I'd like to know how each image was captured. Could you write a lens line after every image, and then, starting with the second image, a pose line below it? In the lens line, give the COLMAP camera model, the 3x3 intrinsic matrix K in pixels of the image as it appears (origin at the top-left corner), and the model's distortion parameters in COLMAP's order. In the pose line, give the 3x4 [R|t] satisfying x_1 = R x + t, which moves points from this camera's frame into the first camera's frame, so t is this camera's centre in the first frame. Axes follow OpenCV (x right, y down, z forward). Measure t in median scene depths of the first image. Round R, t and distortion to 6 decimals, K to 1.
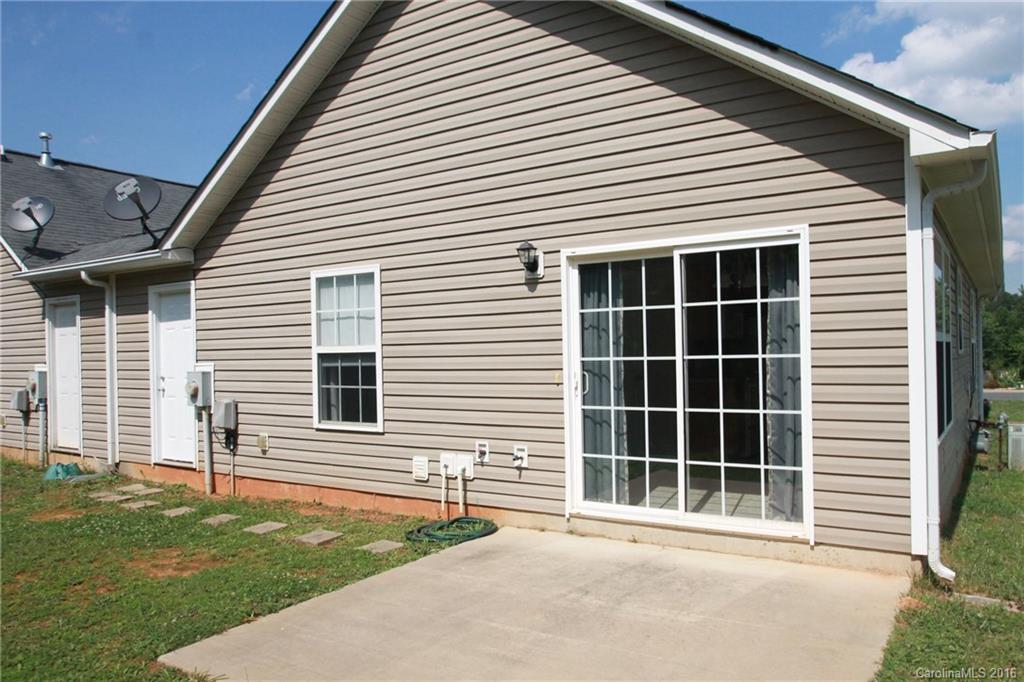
lens RADIAL K [[748.8, 0, 507.6], [0, 748.8, 340.1], [0, 0, 1]] dist [-0.052140, 0.012700]
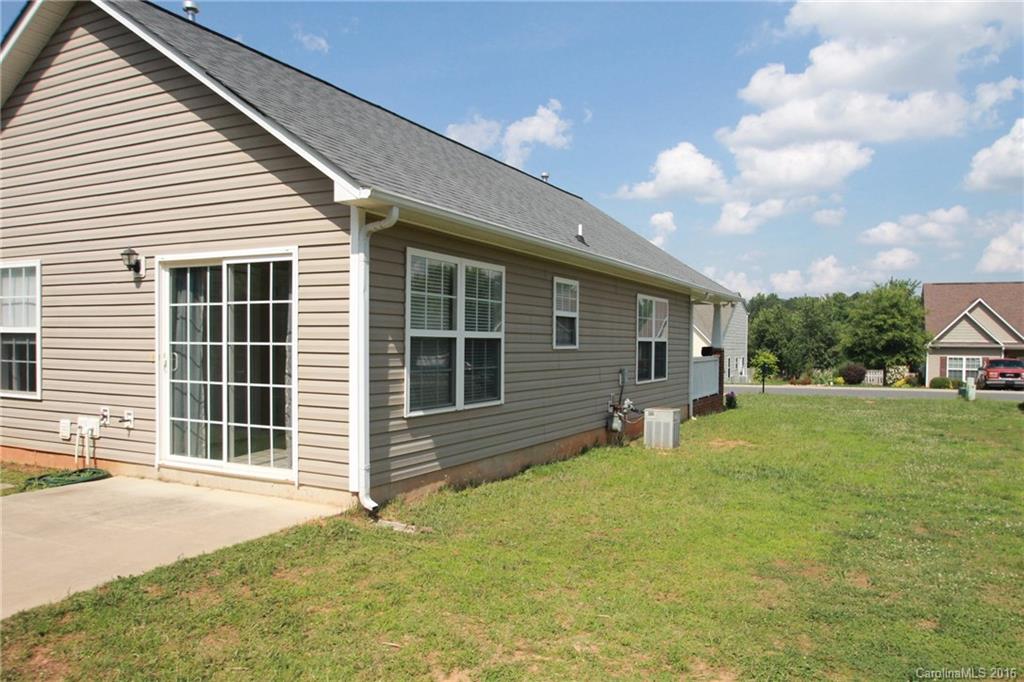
lens RADIAL K [[748.8, 0, 517.2], [0, 748.8, 341.4], [0, 0, 1]] dist [-0.052140, 0.012700]
pose [[0.991713, 0.028549, 0.125261, 0.520477], [-0.030574, 0.999431, 0.014278, -0.012724], [-0.124782, -0.017989, 0.992021, -0.314568]]
